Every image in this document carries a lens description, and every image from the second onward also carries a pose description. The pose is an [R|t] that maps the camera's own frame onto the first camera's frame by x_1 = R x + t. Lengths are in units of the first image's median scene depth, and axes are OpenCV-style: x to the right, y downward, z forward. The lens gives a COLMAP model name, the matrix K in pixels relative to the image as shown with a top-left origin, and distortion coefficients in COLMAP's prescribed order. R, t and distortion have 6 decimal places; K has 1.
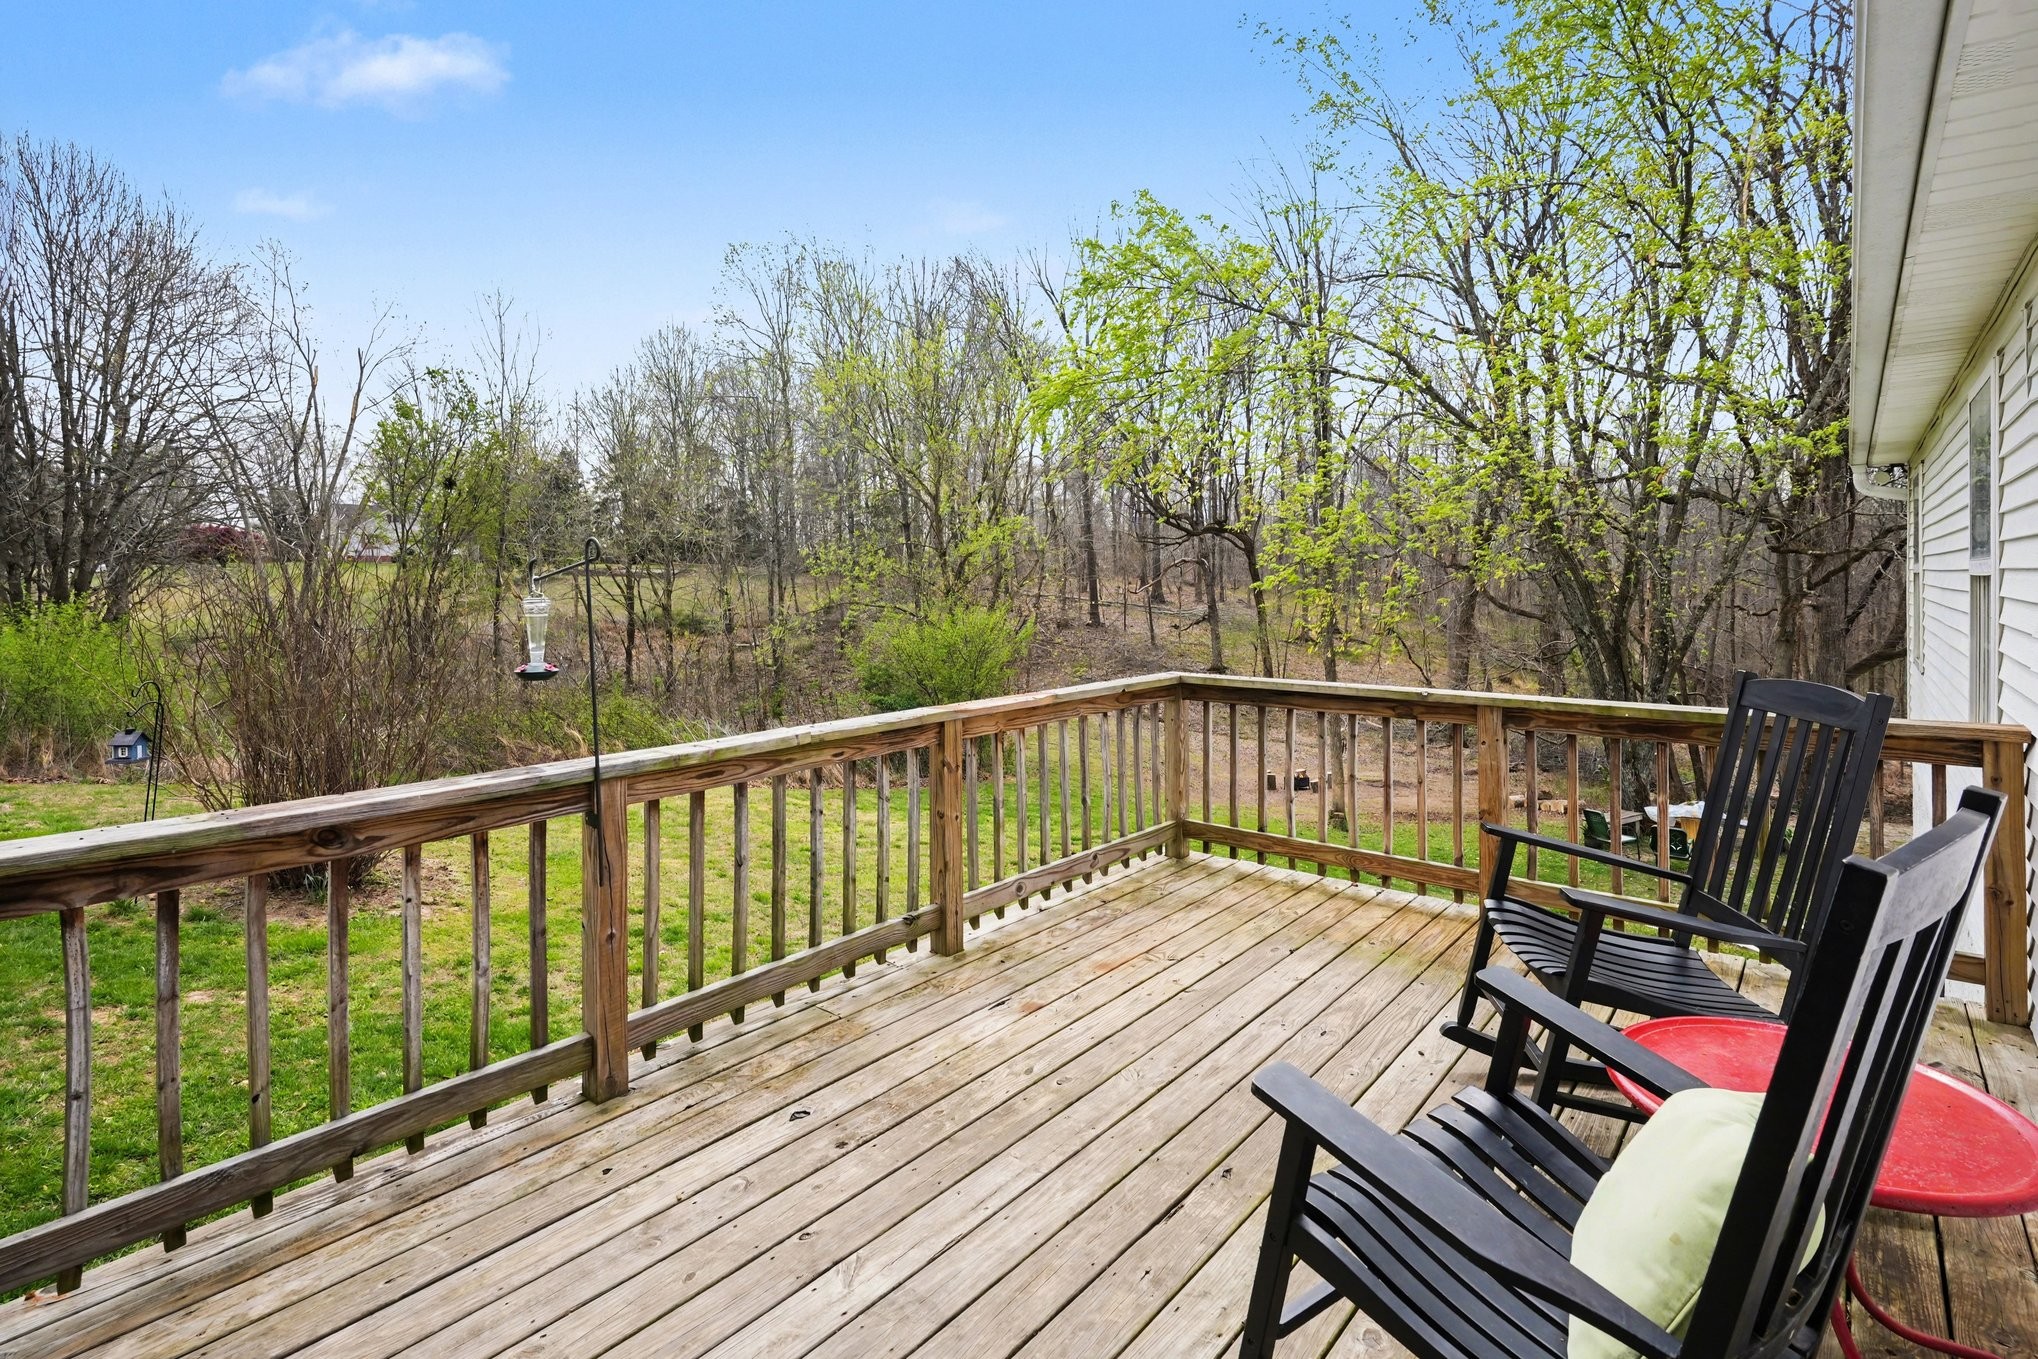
lens RADIAL K [[979.3, 0, 1017.7], [0, 979.3, 578.7], [0, 0, 1]] dist [0.000342, 0.000223]
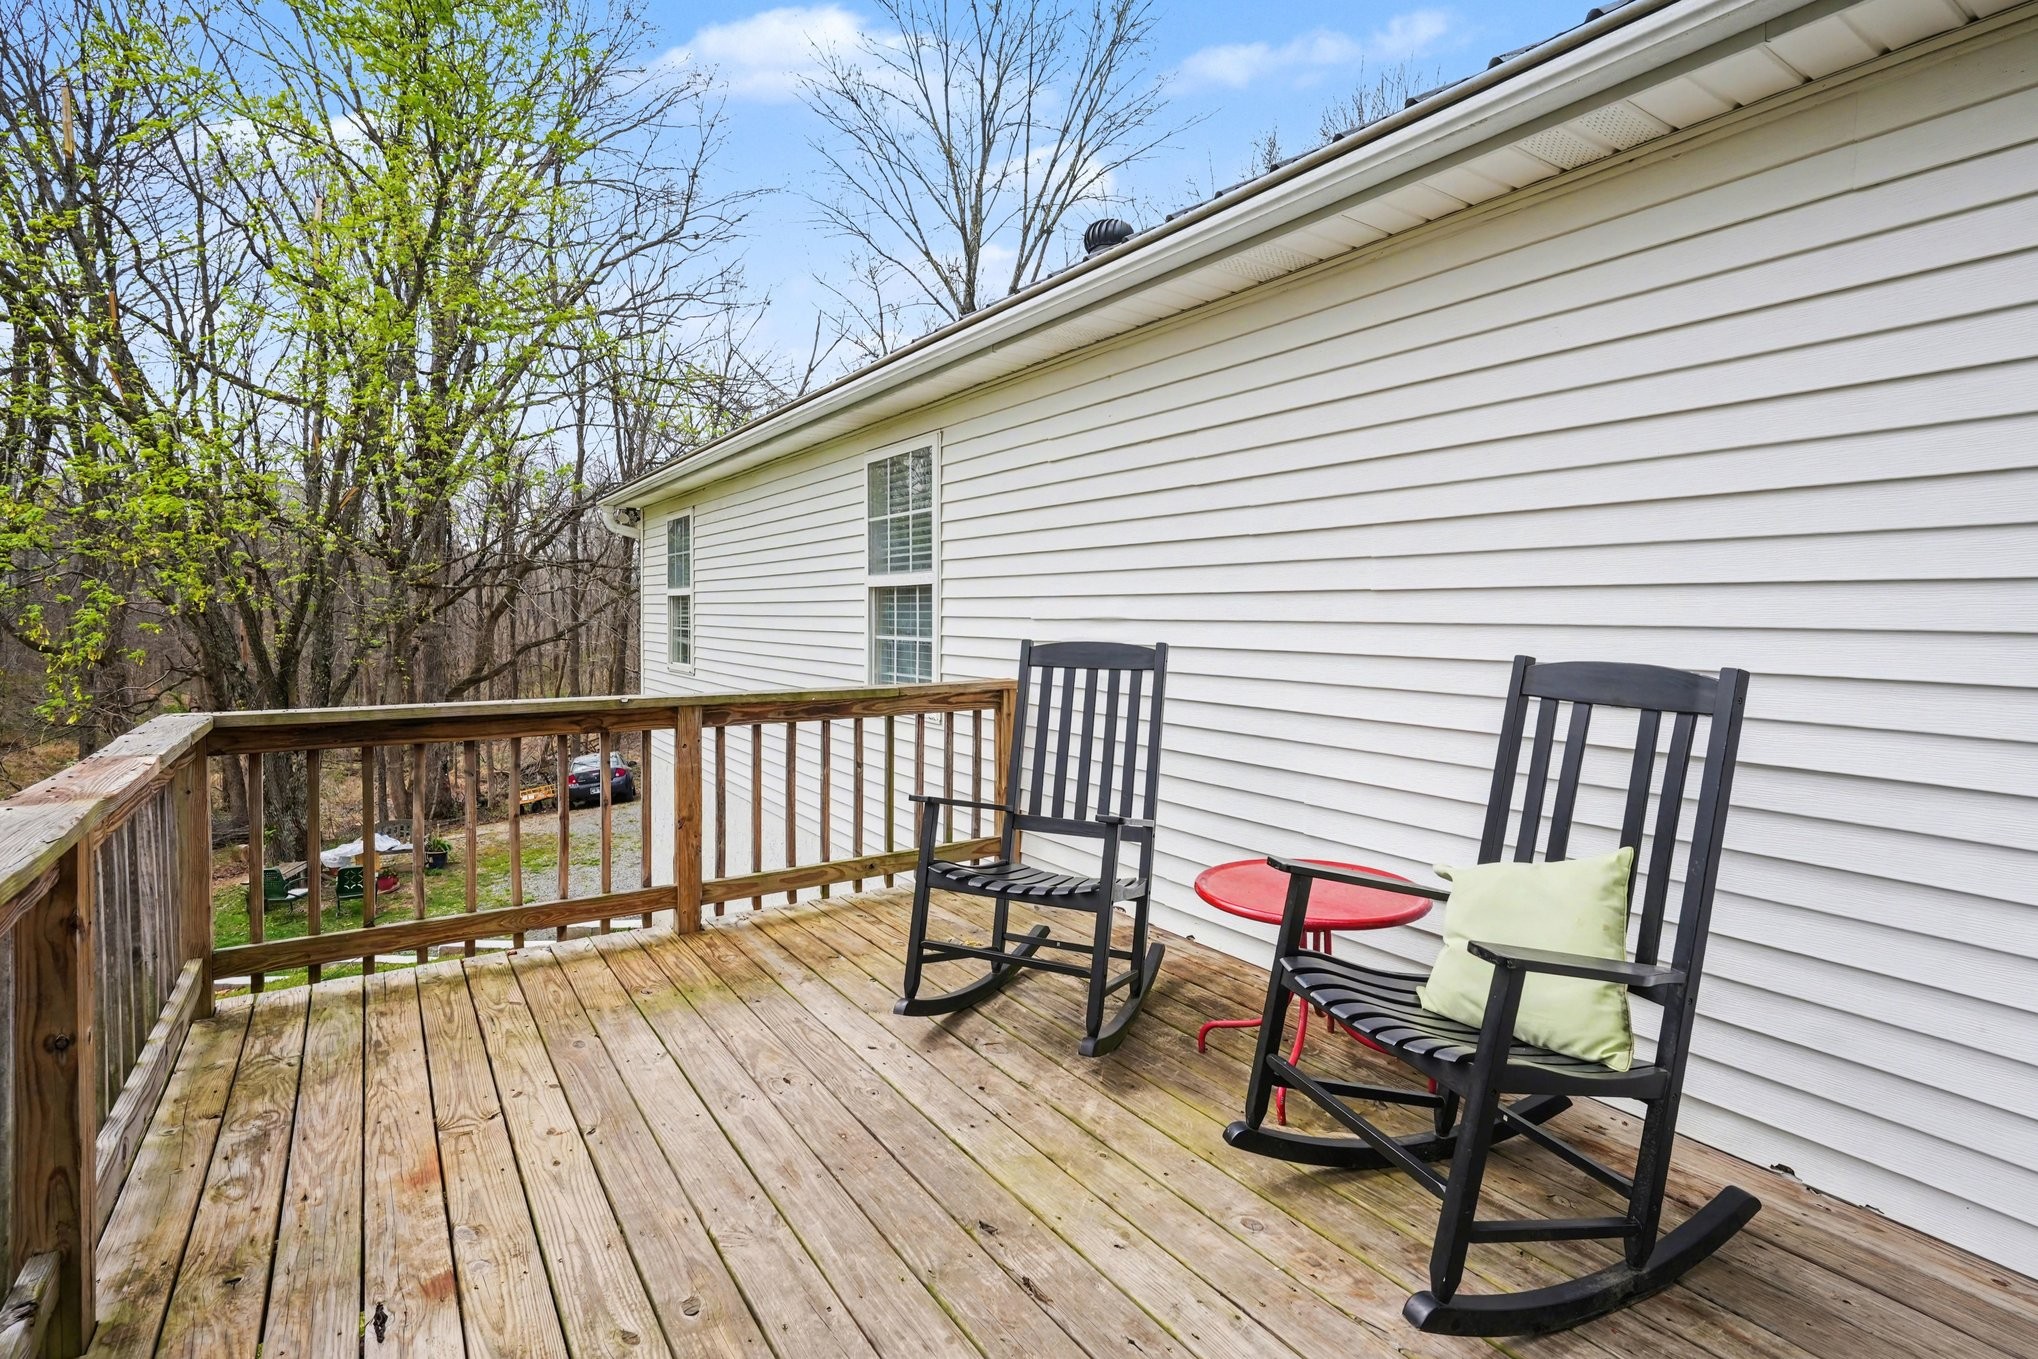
lens RADIAL K [[994.0, 0, 1020.4], [0, 994.0, 645.7], [0, 0, 1]] dist [0.000800, 0.001427]
pose [[0.279968, -0.024095, 0.959707, -0.380932], [-0.002592, 0.999662, 0.025855, 0.050079], [-0.960006, -0.009726, 0.279811, 0.466058]]
